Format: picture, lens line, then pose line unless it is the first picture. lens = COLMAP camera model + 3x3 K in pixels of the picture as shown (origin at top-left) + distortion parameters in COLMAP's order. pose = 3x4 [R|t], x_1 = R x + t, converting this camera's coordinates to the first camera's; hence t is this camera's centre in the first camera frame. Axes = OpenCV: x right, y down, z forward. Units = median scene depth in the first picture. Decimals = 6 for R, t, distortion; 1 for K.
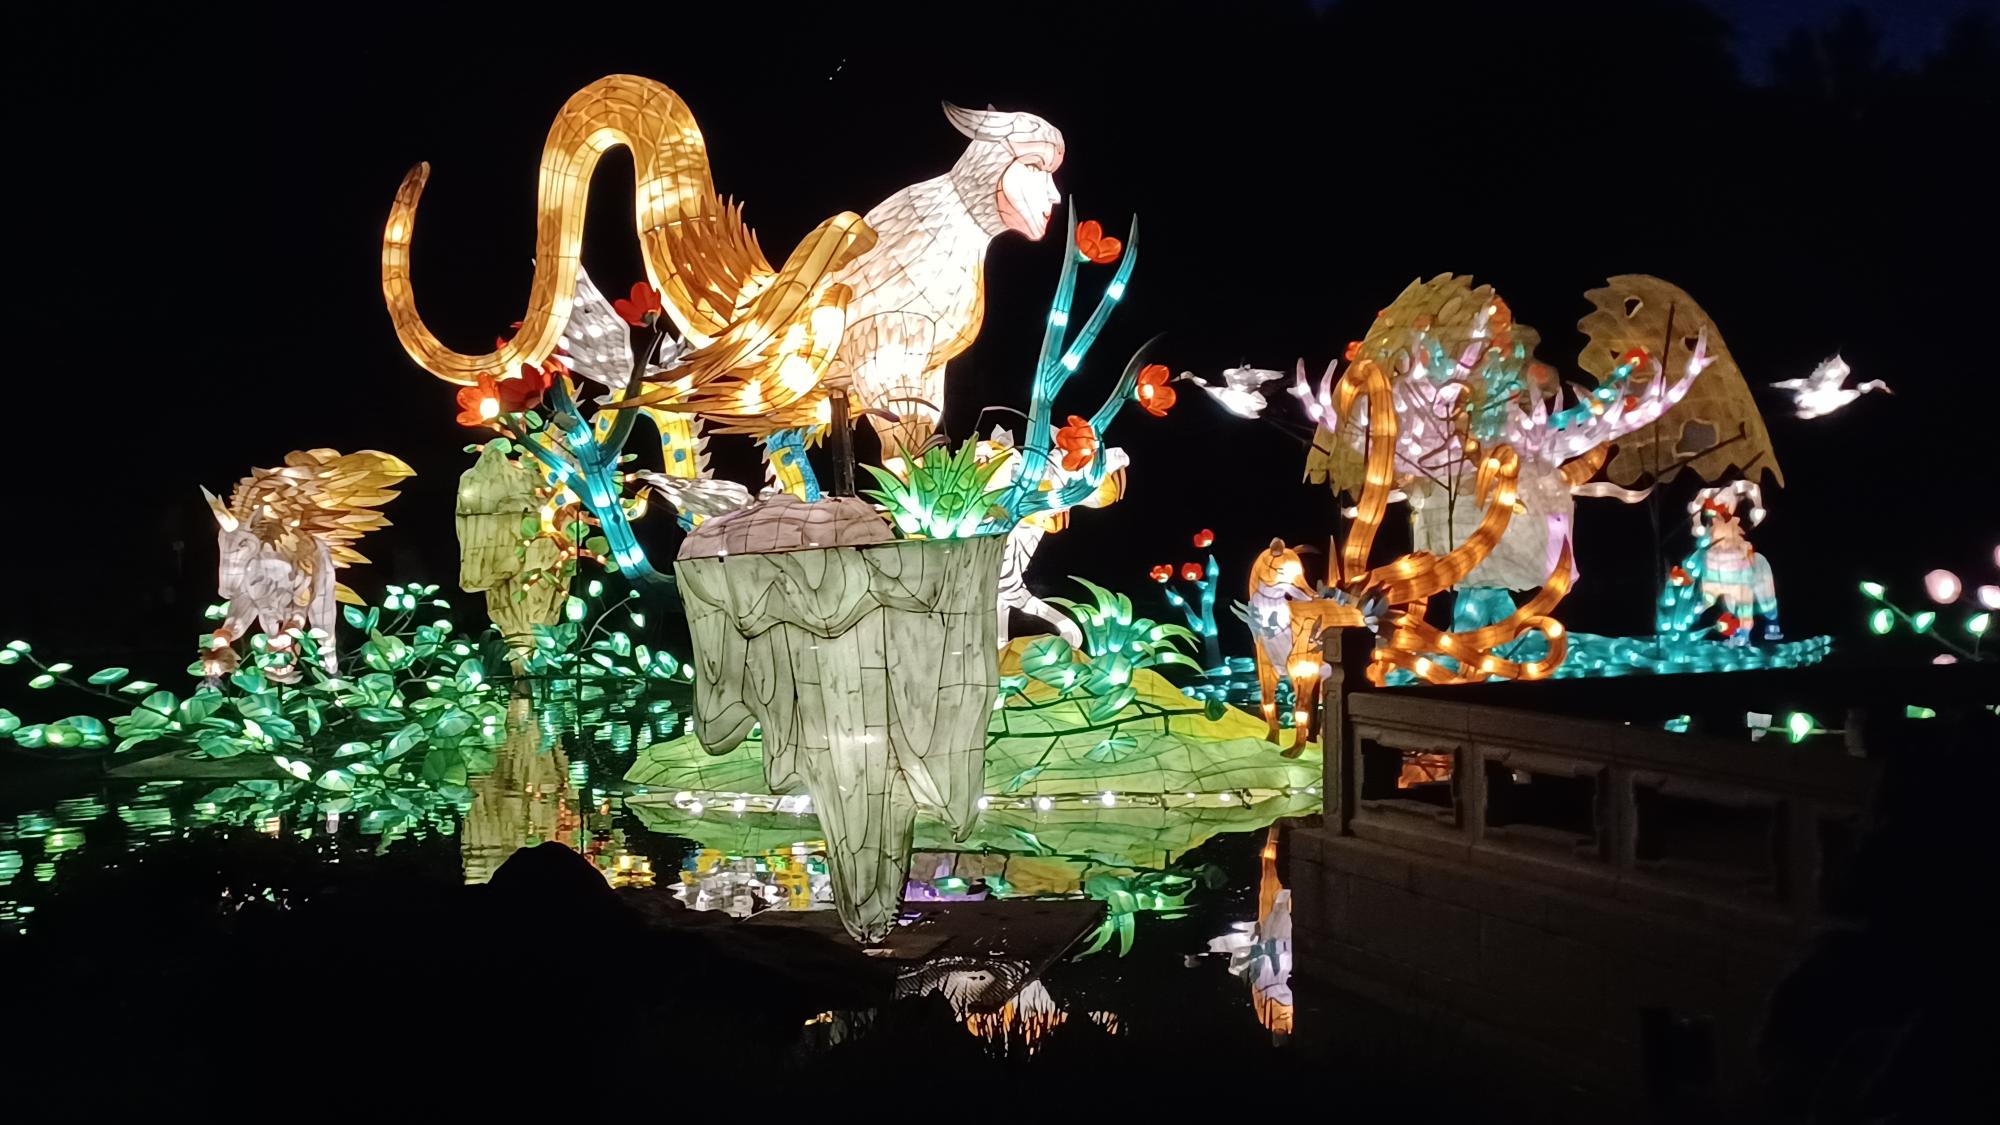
lens RADIAL K [[1532.9, 0, 999.2], [0, 1532.9, 556.4], [0, 0, 1]] dist [0.002352, -0.001071]
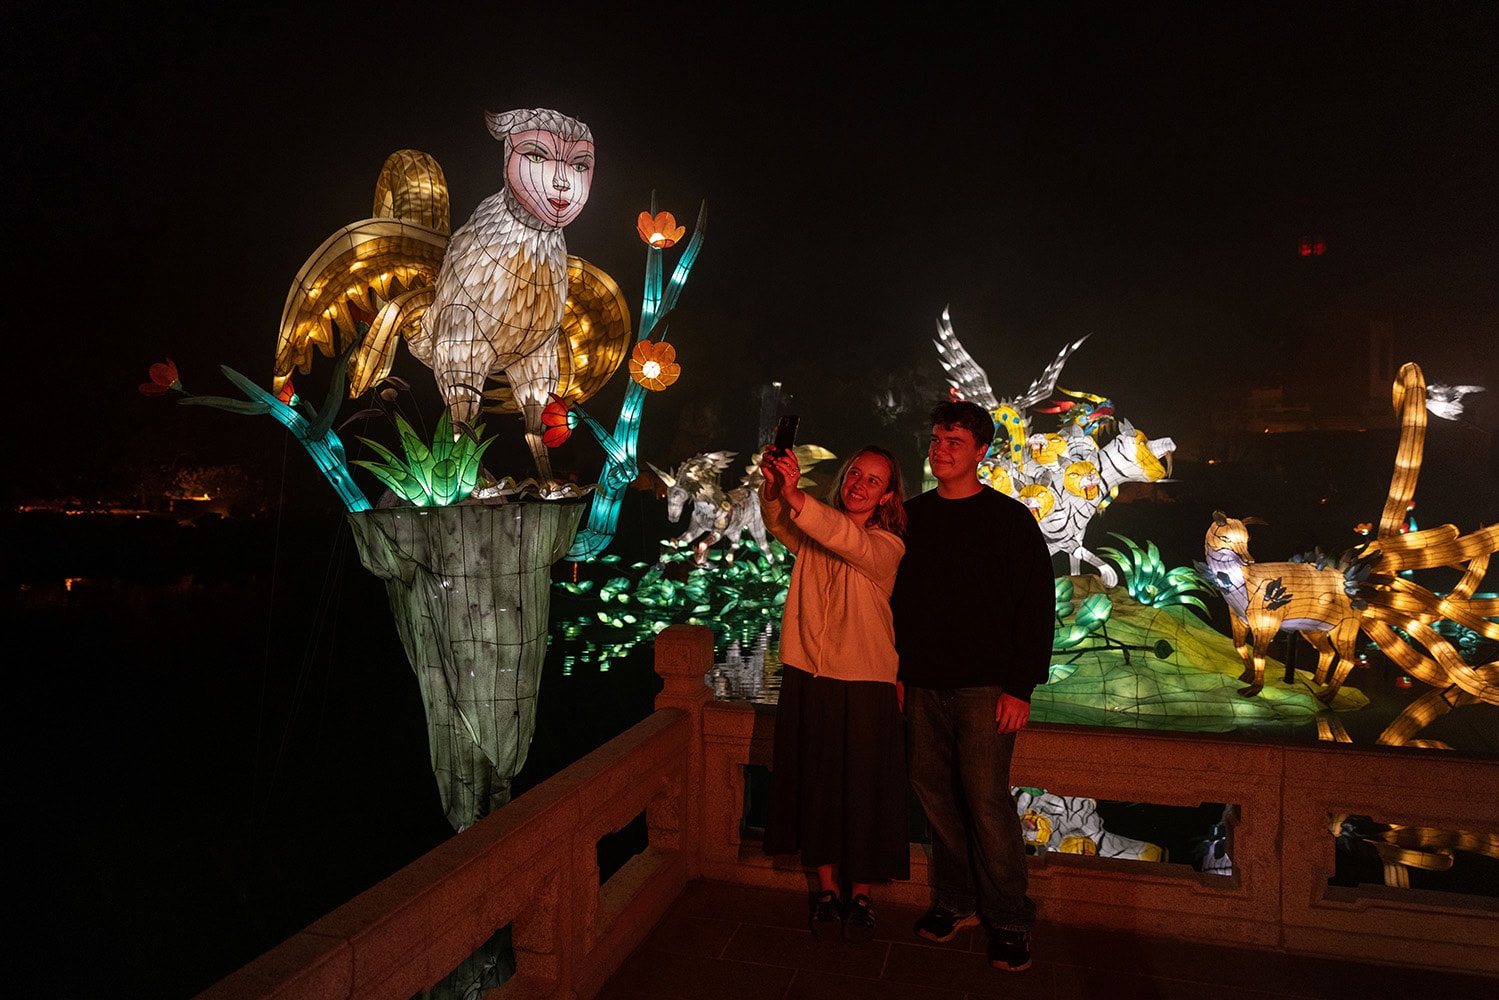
lens RADIAL K [[859.7, 0, 750.0], [0, 859.7, 503.8], [0, 0, 1]] dist [0.008592, 0.001184]
pose [[0.869092, 0.030611, -0.493703, 0.144374], [-0.031188, 0.999489, 0.007068, -0.007869], [0.493667, 0.009255, 0.869602, 0.182266]]
